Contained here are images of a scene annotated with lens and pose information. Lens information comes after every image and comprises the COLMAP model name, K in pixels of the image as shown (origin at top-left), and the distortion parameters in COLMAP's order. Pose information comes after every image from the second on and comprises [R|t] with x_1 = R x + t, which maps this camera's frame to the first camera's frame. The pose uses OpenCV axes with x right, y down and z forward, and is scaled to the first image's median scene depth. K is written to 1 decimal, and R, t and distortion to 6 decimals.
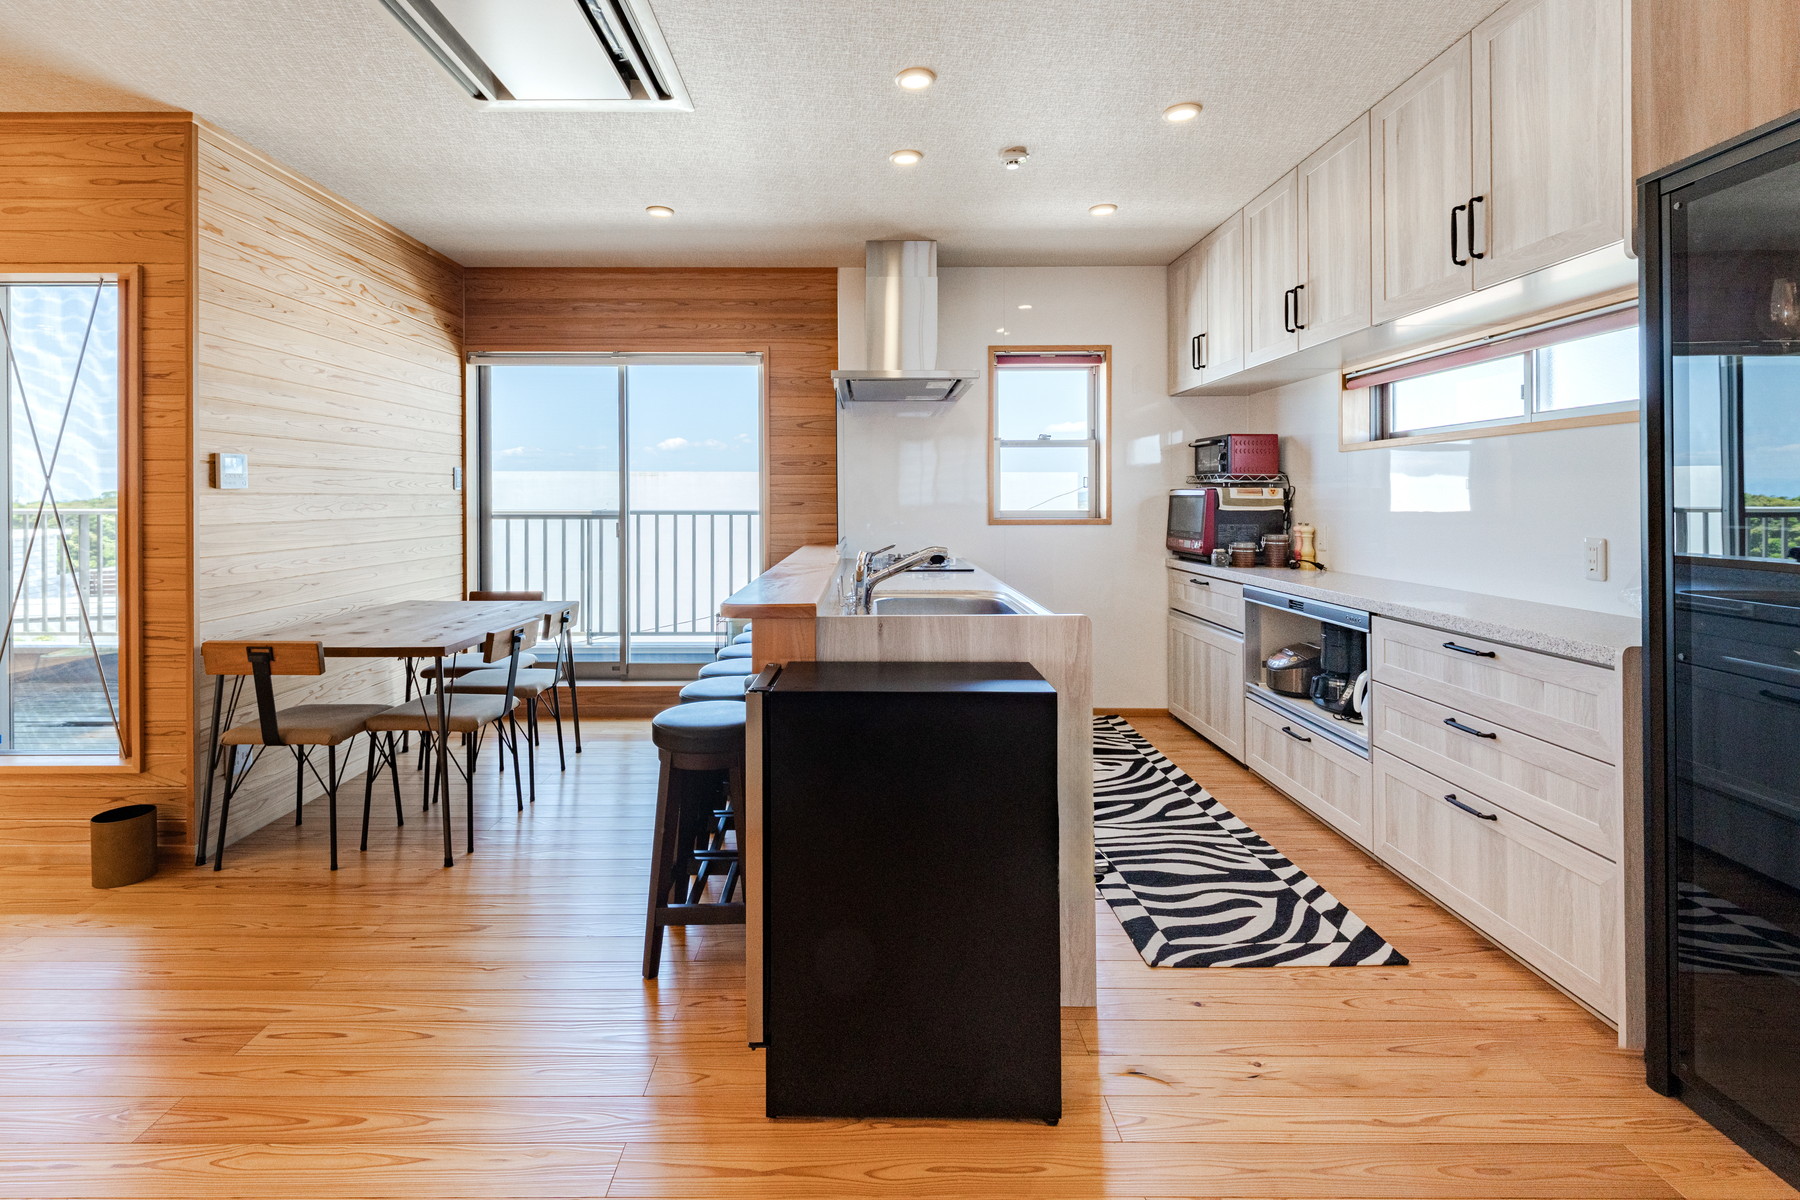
lens RADIAL K [[895.7, 0, 895.7], [0, 895.7, 497.7], [0, 0, 1]] dist [-0.000054, -0.000571]
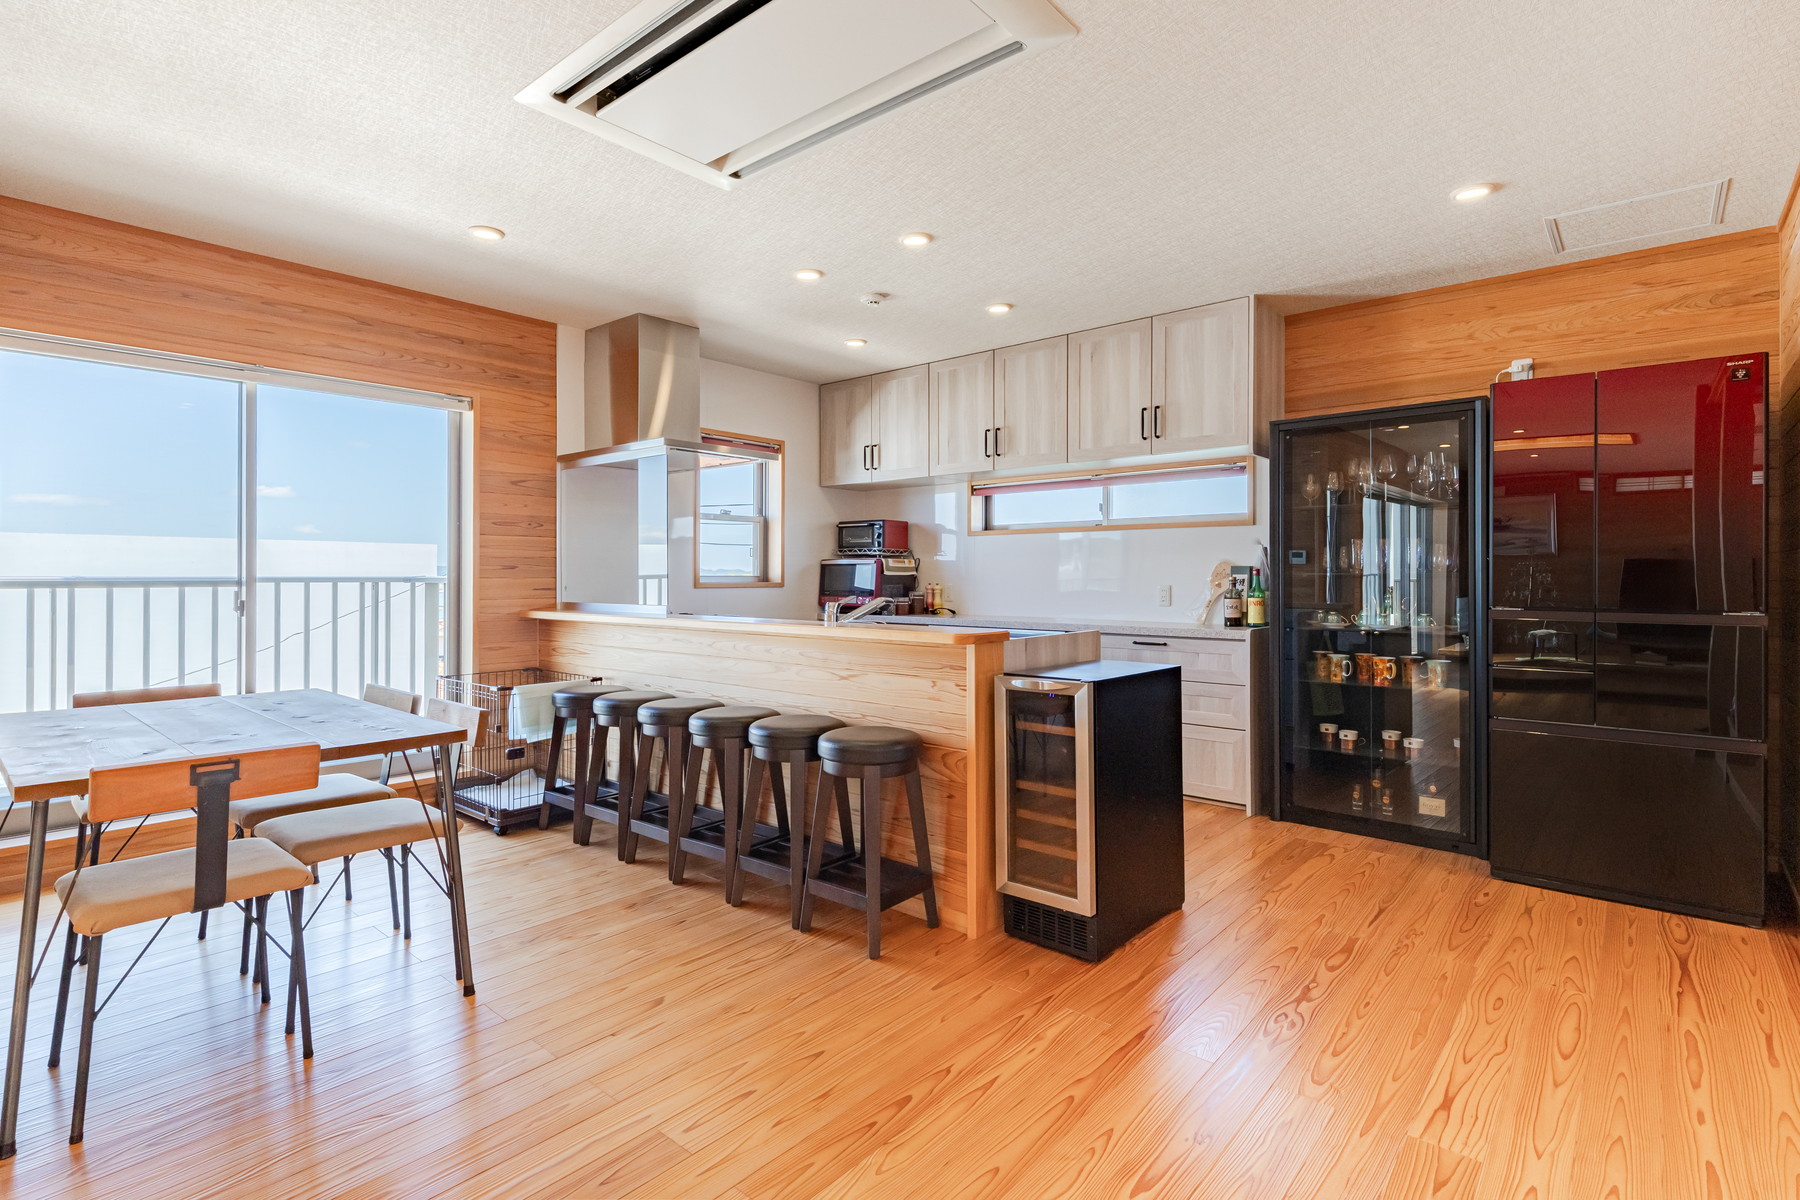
lens RADIAL K [[861.0, 0, 897.0], [0, 861.0, 576.4], [0, 0, 1]] dist [0.000595, -0.000227]
pose [[0.642051, 0.004176, 0.766650, -0.615714], [-0.002764, 0.999991, -0.003132, 0.019932], [-0.766657, -0.000108, 0.642057, 0.137537]]
